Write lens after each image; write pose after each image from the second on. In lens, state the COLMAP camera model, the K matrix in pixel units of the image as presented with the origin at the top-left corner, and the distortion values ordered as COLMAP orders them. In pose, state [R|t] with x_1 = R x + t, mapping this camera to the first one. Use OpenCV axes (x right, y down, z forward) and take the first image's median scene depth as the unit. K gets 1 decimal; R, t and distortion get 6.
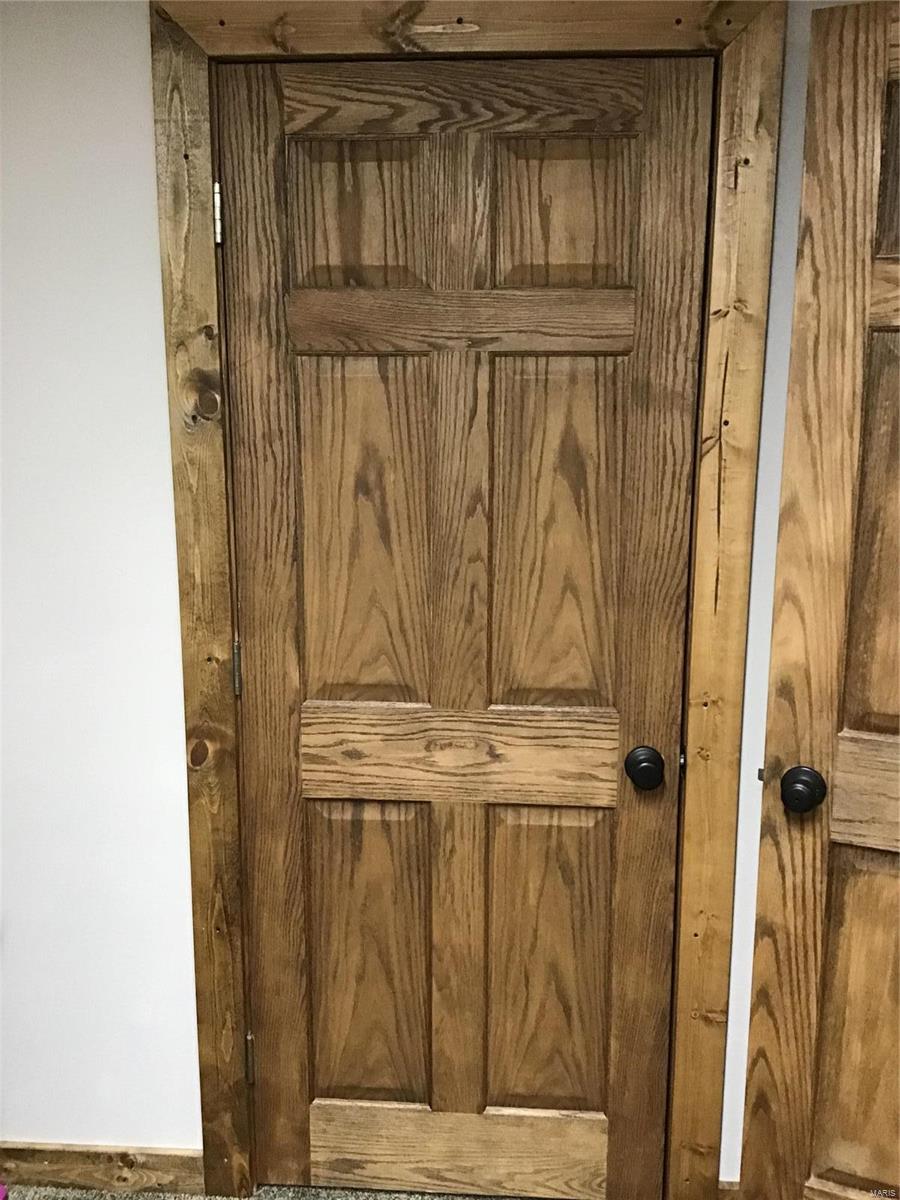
lens RADIAL K [[1108.1, 0, 439.3], [0, 1108.1, 596.8], [0, 0, 1]] dist [0.021455, 0.000000]
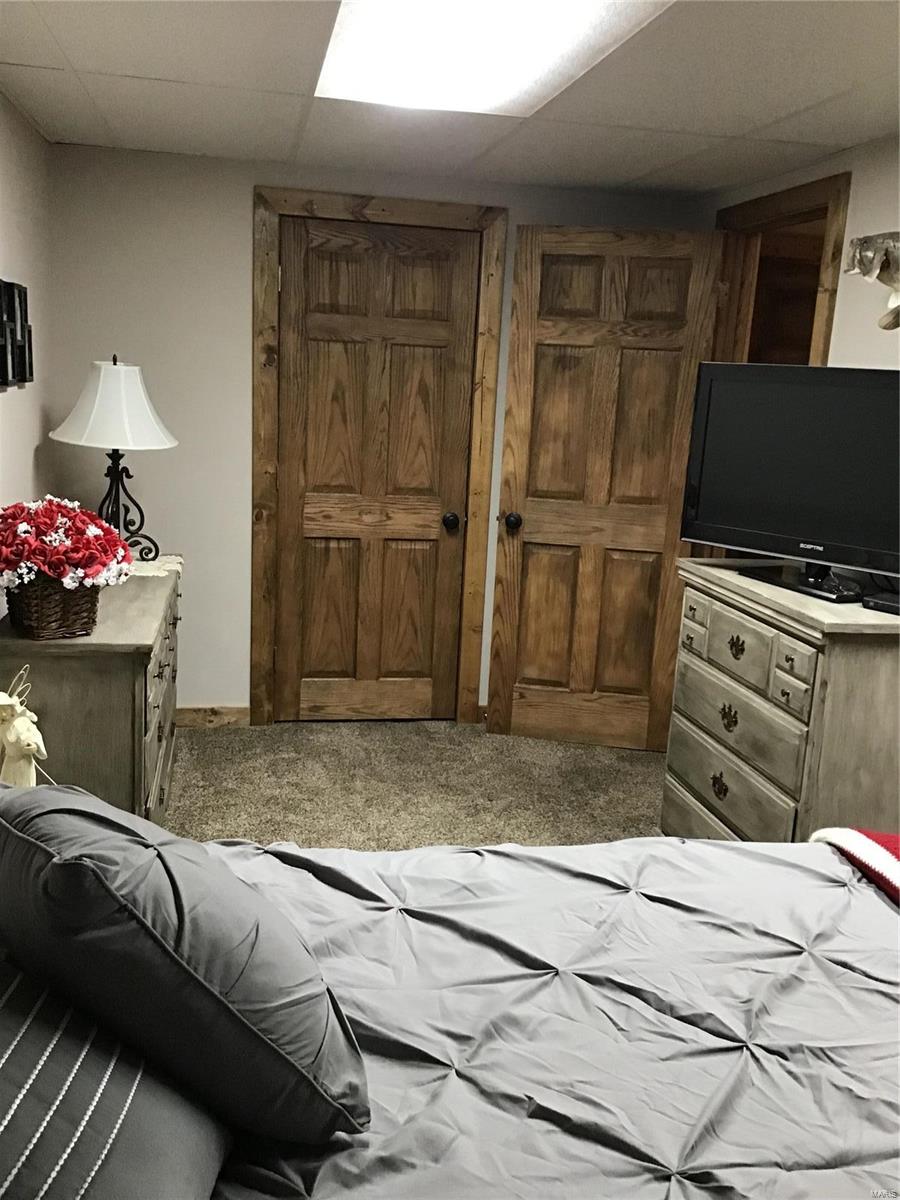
lens RADIAL K [[1108.1, 0, 454.7], [0, 1108.1, 606.0], [0, 0, 1]] dist [0.021455, 0.000000]
pose [[0.963167, -0.007756, 0.268791, -0.465523], [0.000849, 0.999667, 0.025803, 0.283104], [-0.268901, -0.024625, 0.962853, -1.353717]]
